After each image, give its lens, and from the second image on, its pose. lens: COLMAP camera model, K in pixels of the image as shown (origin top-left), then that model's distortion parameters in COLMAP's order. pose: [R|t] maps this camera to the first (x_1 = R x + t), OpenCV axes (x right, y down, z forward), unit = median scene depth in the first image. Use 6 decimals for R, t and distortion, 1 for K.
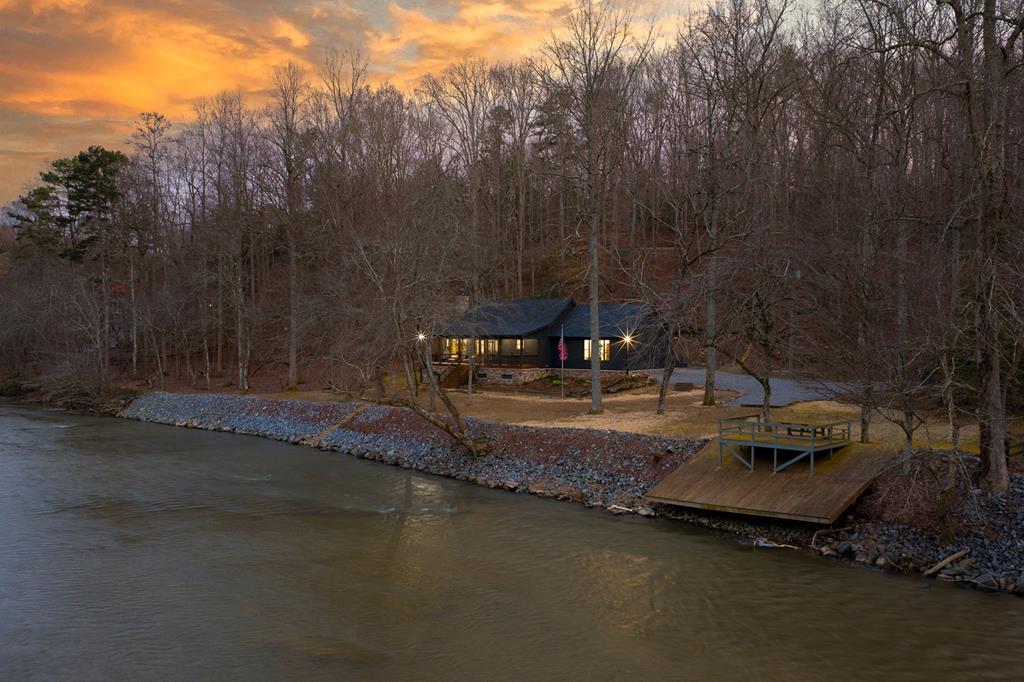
lens RADIAL K [[845.3, 0, 512.5], [0, 845.3, 335.9], [0, 0, 1]] dist [0.022589, -0.036639]
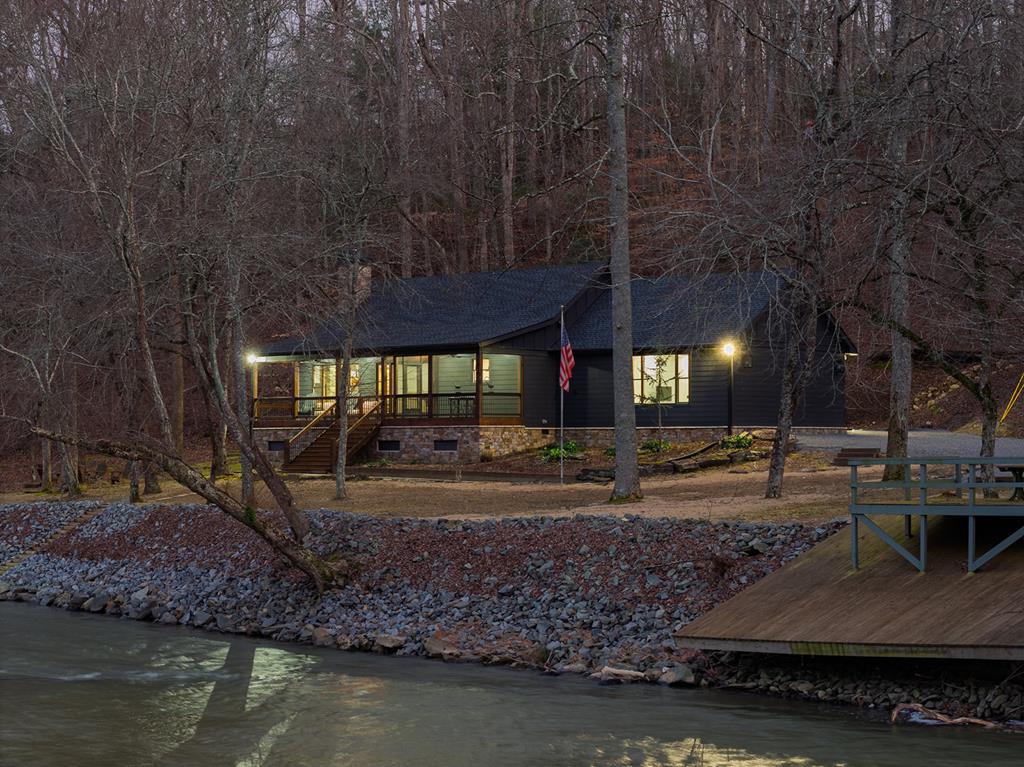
lens RADIAL K [[2055.6, 0, 505.4], [0, 2055.6, 378.8], [0, 0, 1]] dist [-0.135369, 0.000000]
pose [[0.999267, -0.003097, -0.038169, 0.093092], [0.001647, 0.999278, -0.037962, 0.081775], [0.038259, 0.037871, 0.998550, -0.022996]]
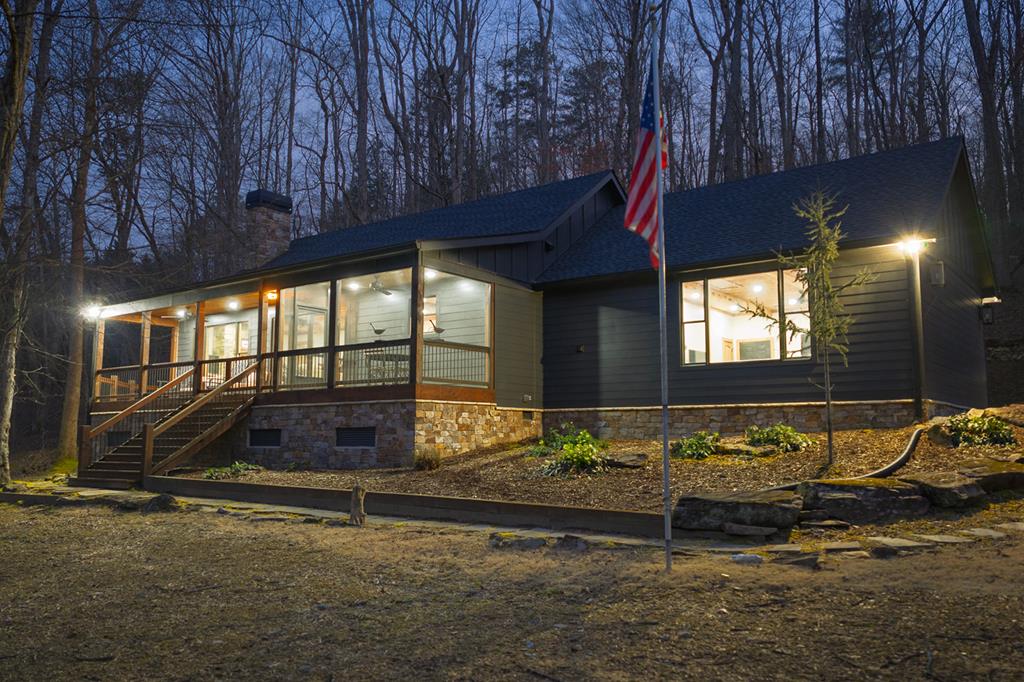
lens RADIAL K [[845.3, 0, 515.2], [0, 845.3, 342.1], [0, 0, 1]] dist [0.022589, -0.036639]
pose [[0.999004, 0.005033, 0.044335, 0.040316], [0.000405, 0.992553, -0.121813, 0.076947], [-0.044618, 0.121710, 0.991562, 1.151712]]
